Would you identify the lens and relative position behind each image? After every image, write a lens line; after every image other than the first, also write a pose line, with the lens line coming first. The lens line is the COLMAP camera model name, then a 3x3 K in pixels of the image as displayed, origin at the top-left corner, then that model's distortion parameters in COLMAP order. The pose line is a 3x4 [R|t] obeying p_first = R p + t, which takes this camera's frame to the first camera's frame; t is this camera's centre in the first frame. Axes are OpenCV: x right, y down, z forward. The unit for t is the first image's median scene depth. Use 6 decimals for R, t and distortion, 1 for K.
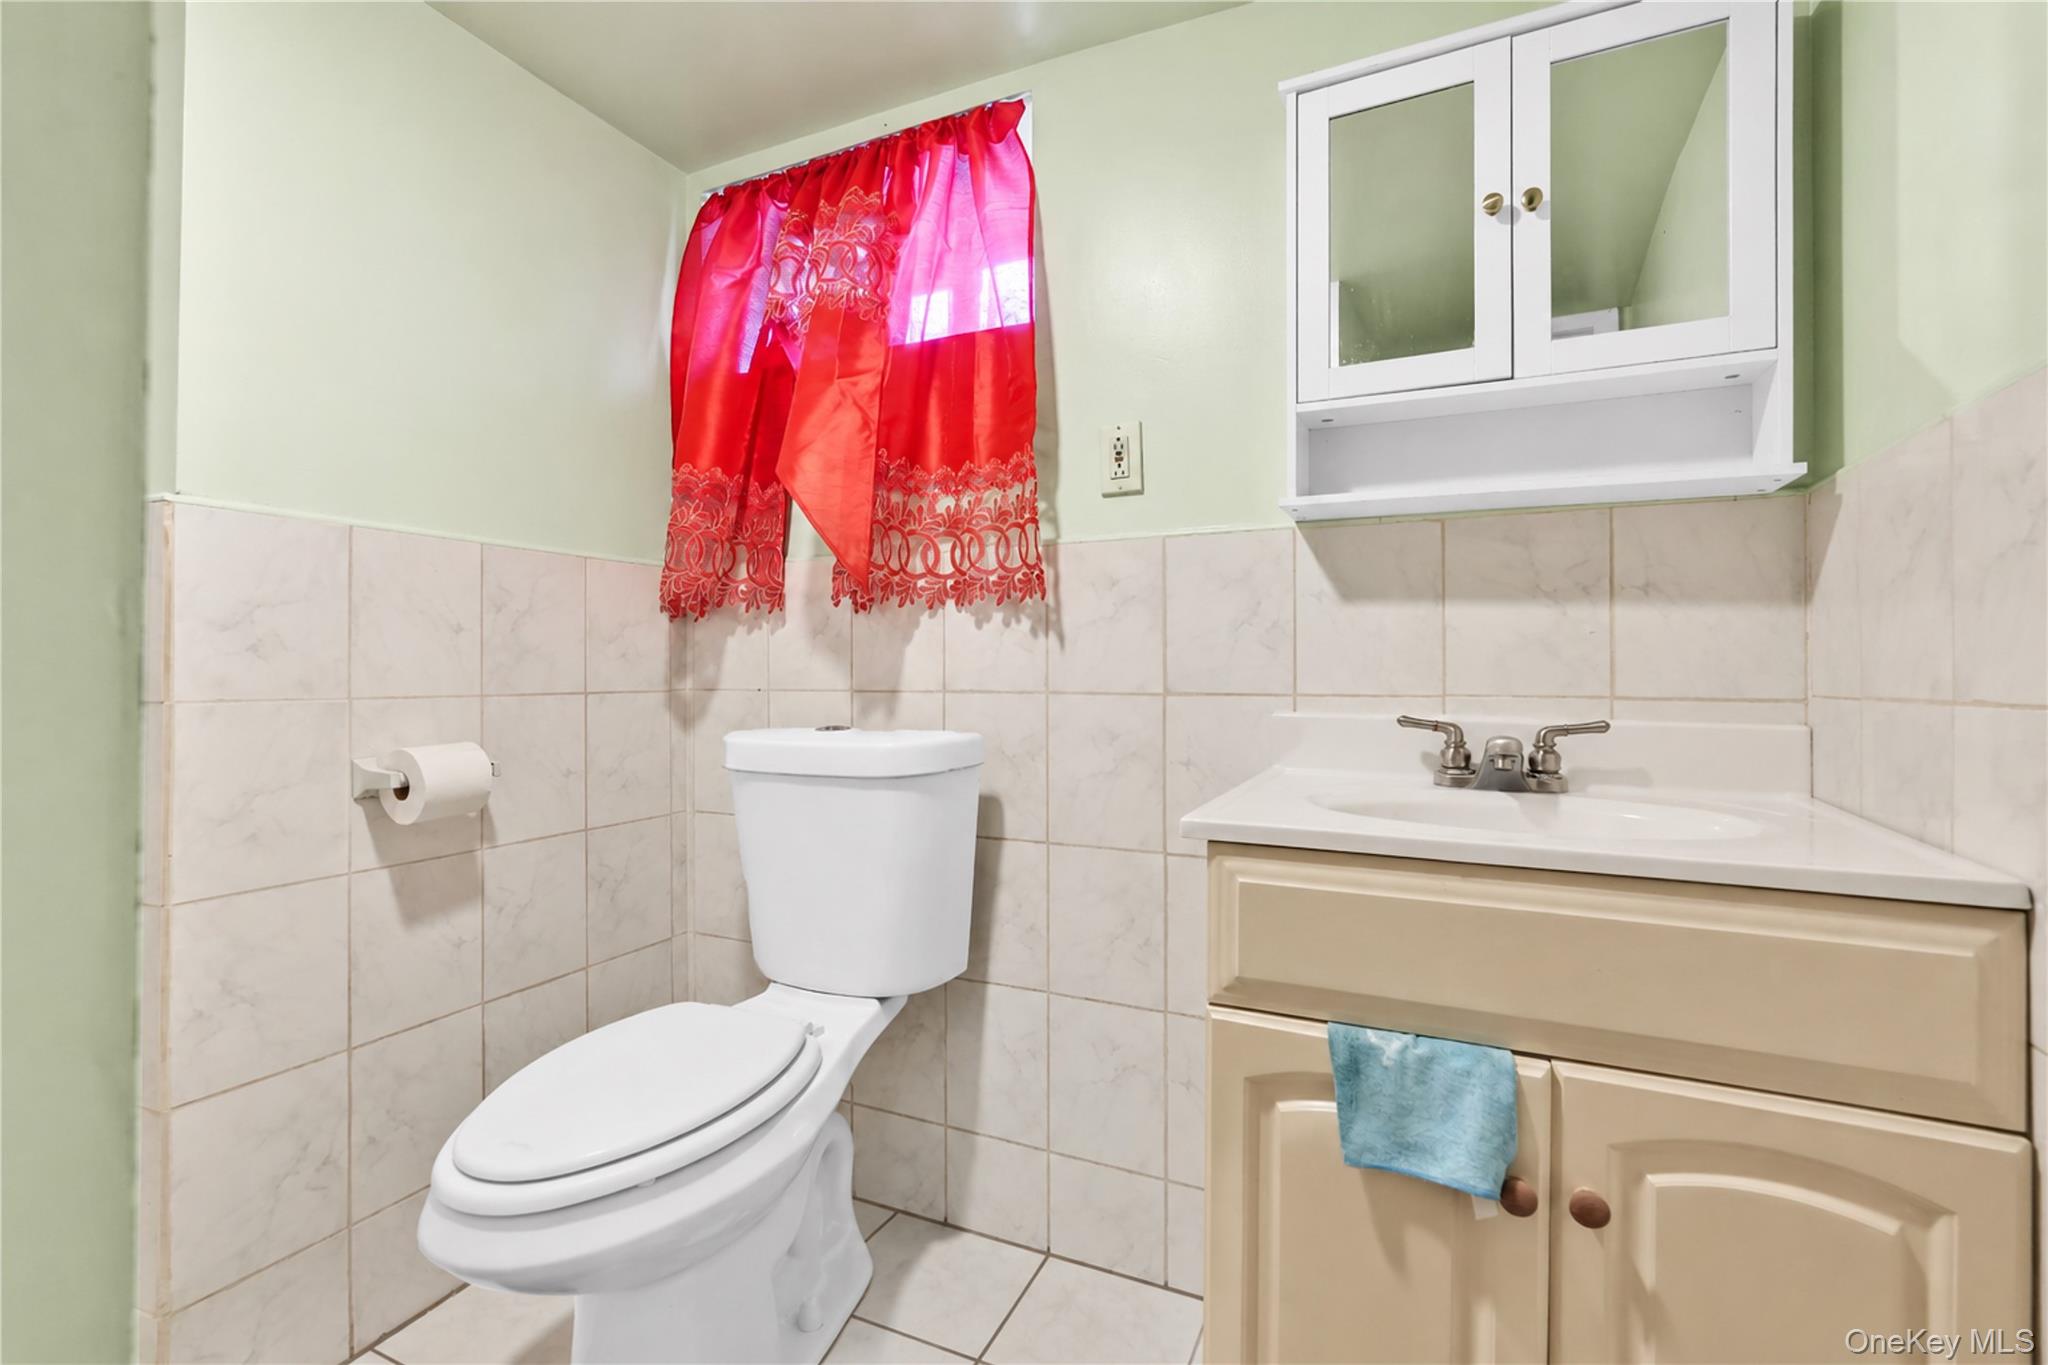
lens RADIAL K [[901.0, 0, 1021.1], [0, 901.0, 674.9], [0, 0, 1]] dist [-0.004230, 0.000951]
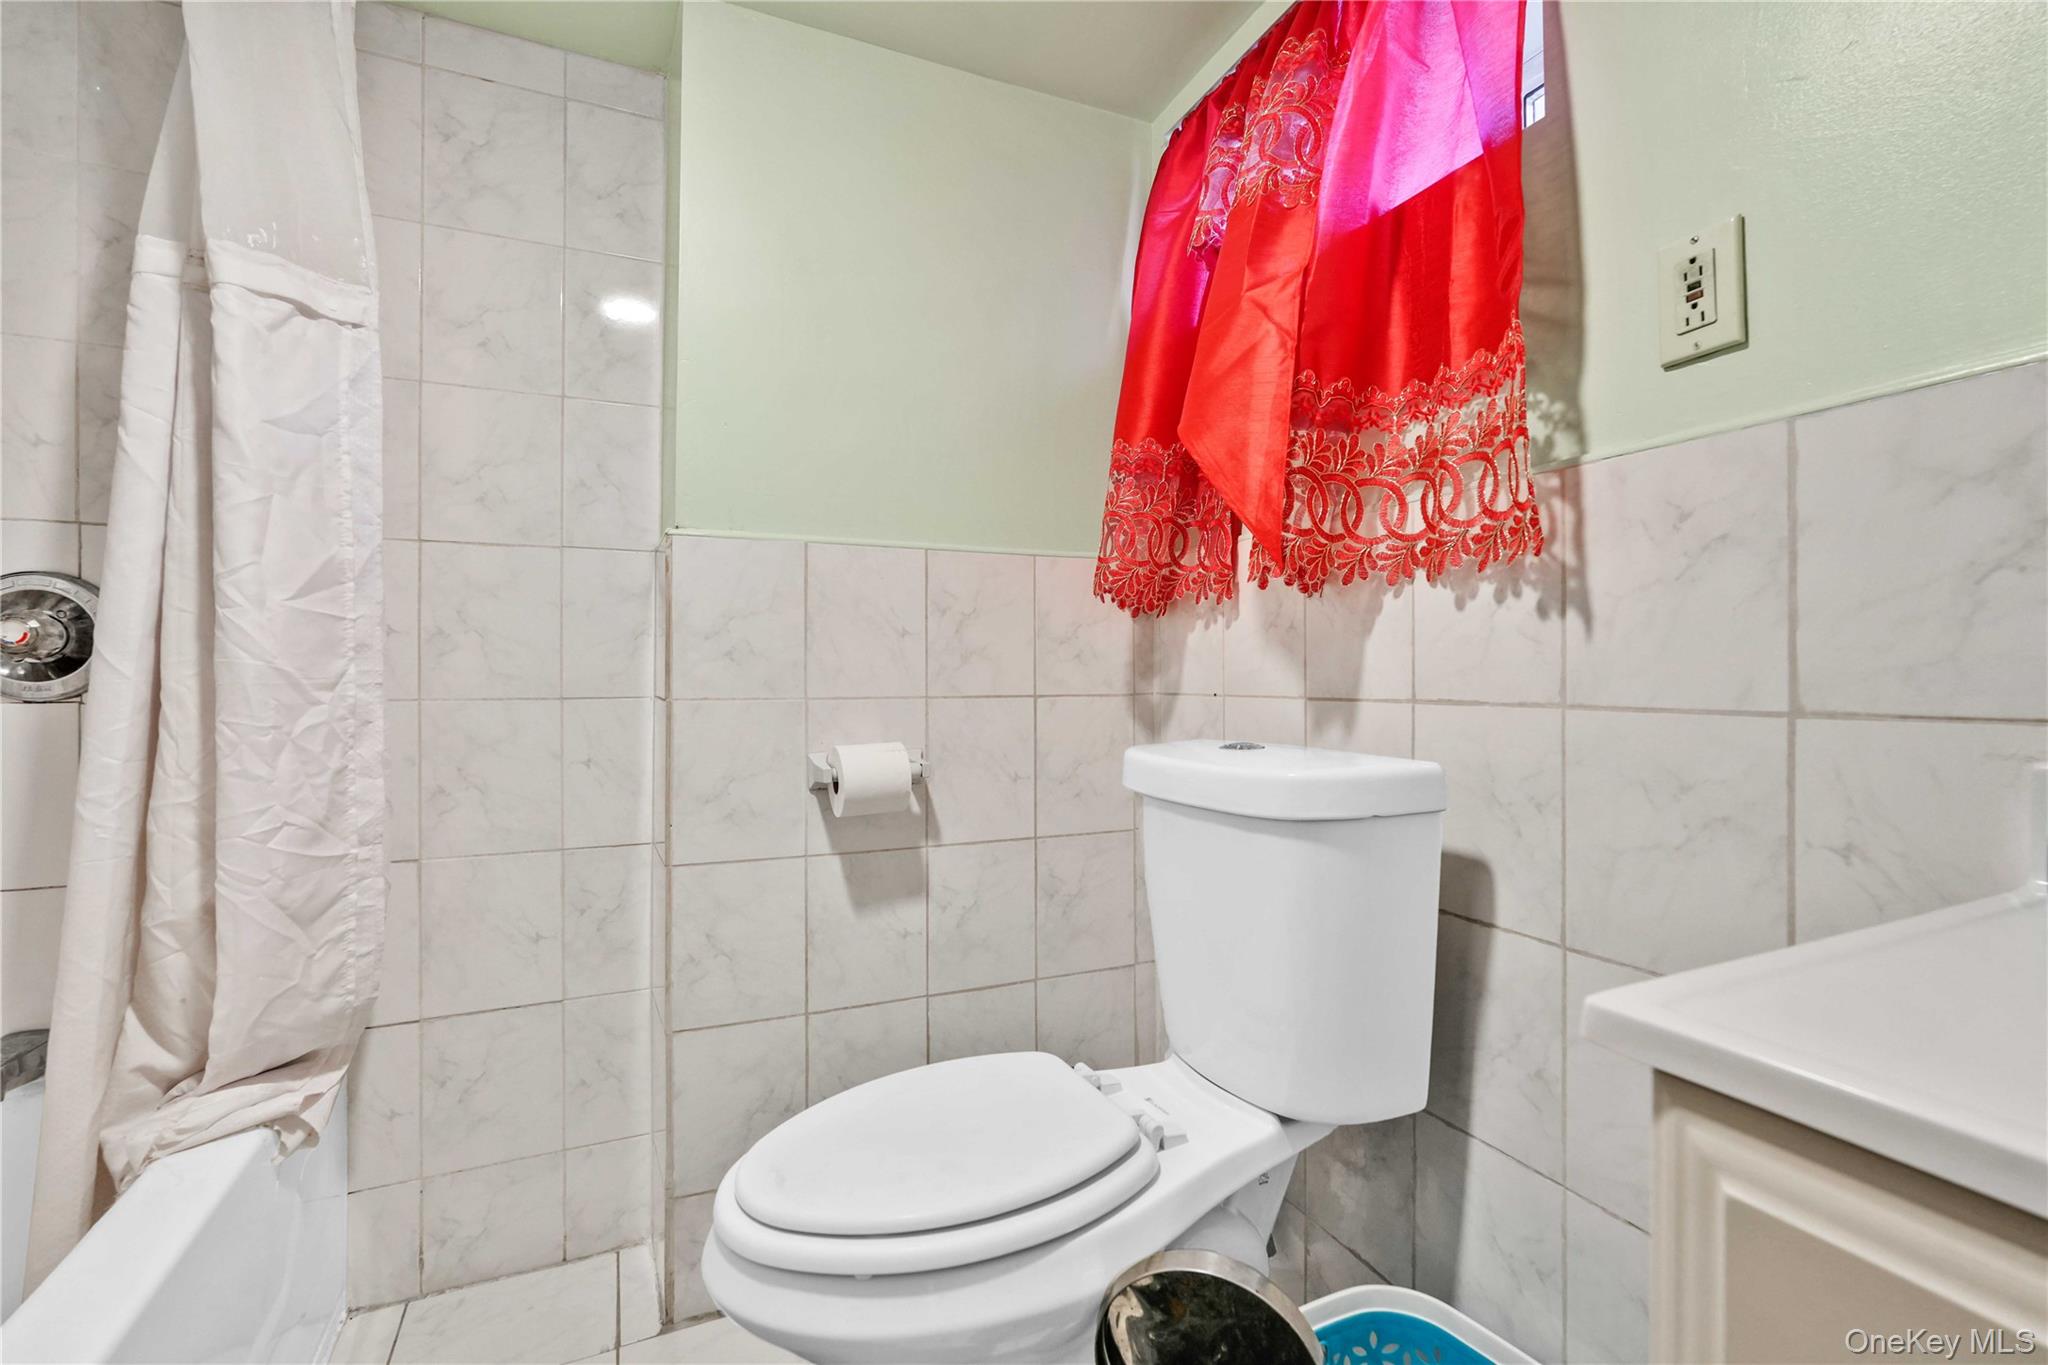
lens RADIAL K [[901.0, 0, 1024.1], [0, 901.0, 682.8], [0, 0, 1]] dist [-0.004230, 0.000951]
pose [[0.755230, 0.004564, -0.655444, 0.154914], [-0.000626, 0.999980, 0.006242, -0.000144], [0.655459, -0.004304, 0.755218, 0.285417]]
